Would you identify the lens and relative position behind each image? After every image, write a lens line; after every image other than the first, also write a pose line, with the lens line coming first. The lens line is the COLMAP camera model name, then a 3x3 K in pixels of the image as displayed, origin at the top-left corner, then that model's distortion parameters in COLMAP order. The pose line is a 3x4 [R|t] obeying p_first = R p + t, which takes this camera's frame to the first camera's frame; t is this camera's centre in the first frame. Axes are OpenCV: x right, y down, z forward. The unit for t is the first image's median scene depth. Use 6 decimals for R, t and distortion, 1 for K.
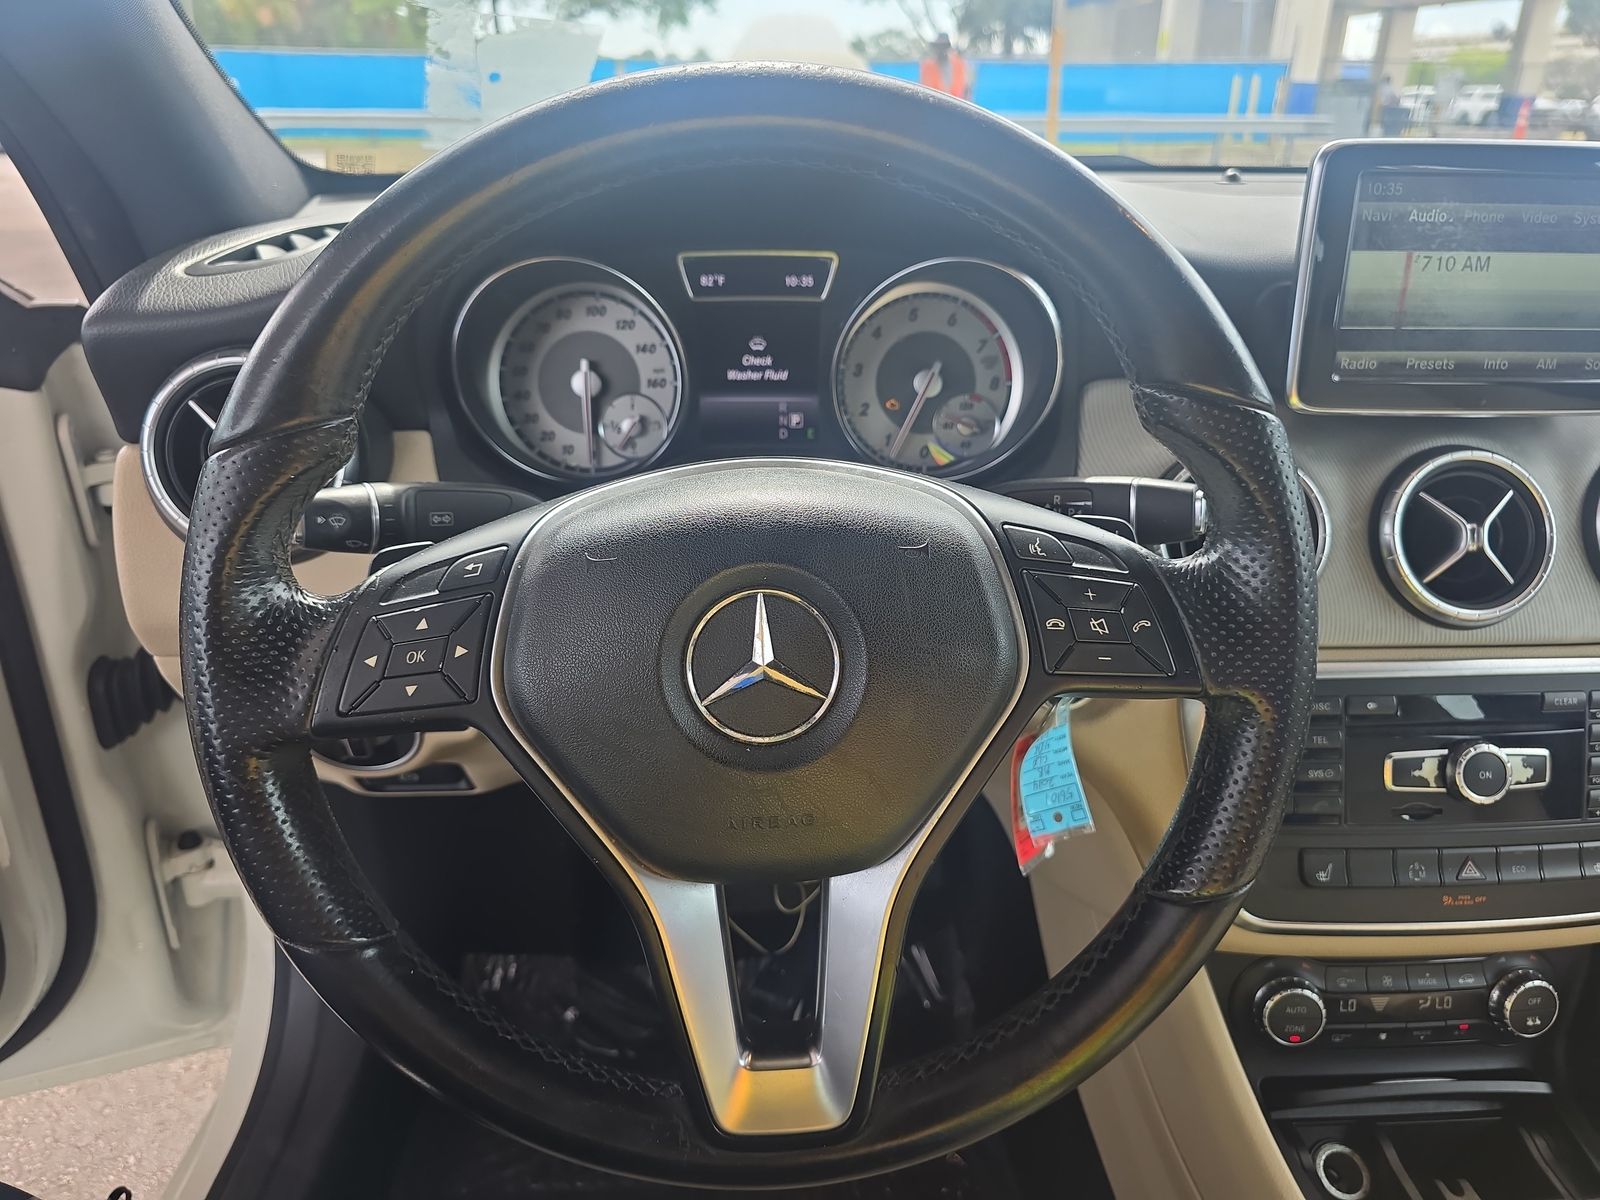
lens RADIAL K [[1080.8, 0, 794.2], [0, 1080.8, 602.7], [0, 0, 1]] dist [0.047122, -0.044622]
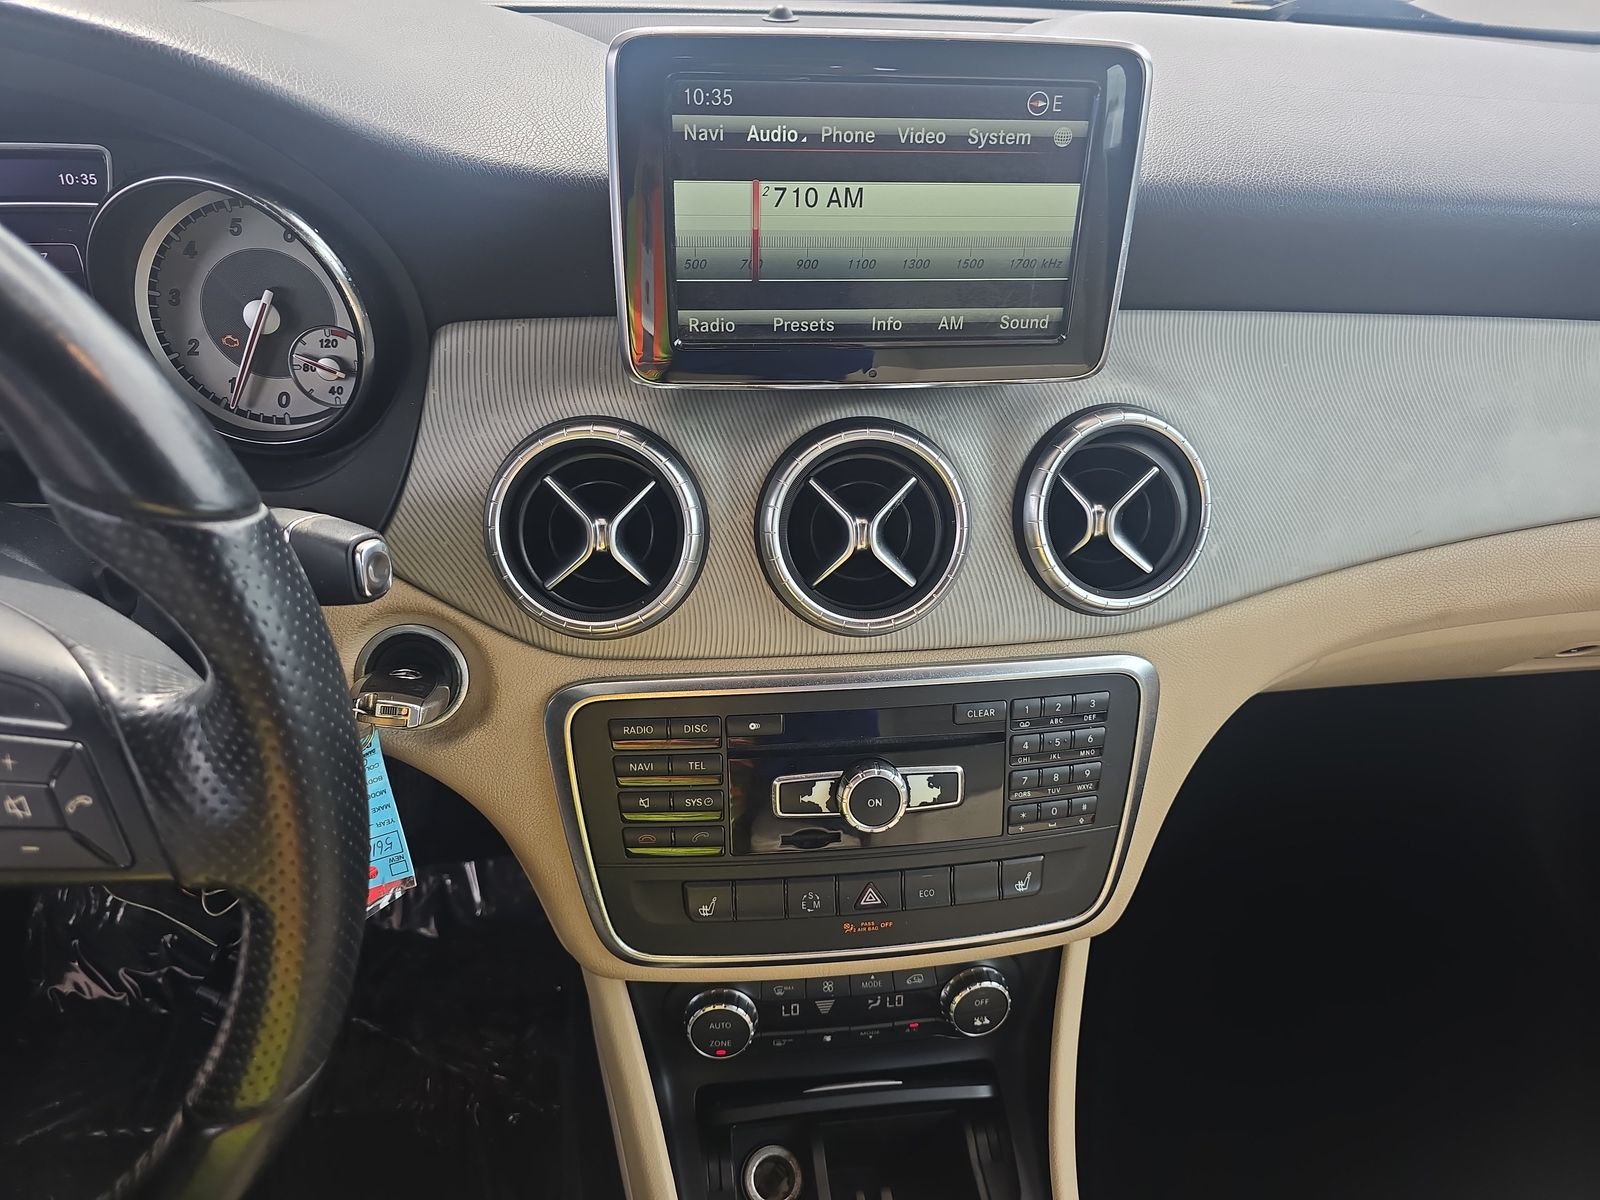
lens RADIAL K [[1080.8, 0, 789.0], [0, 1080.8, 592.4], [0, 0, 1]] dist [0.047122, -0.044622]
pose [[0.997982, -0.016526, 0.061314, 0.484006], [0.004934, 0.982804, 0.184583, -0.160357], [-0.063310, -0.183908, 0.980902, 0.170584]]
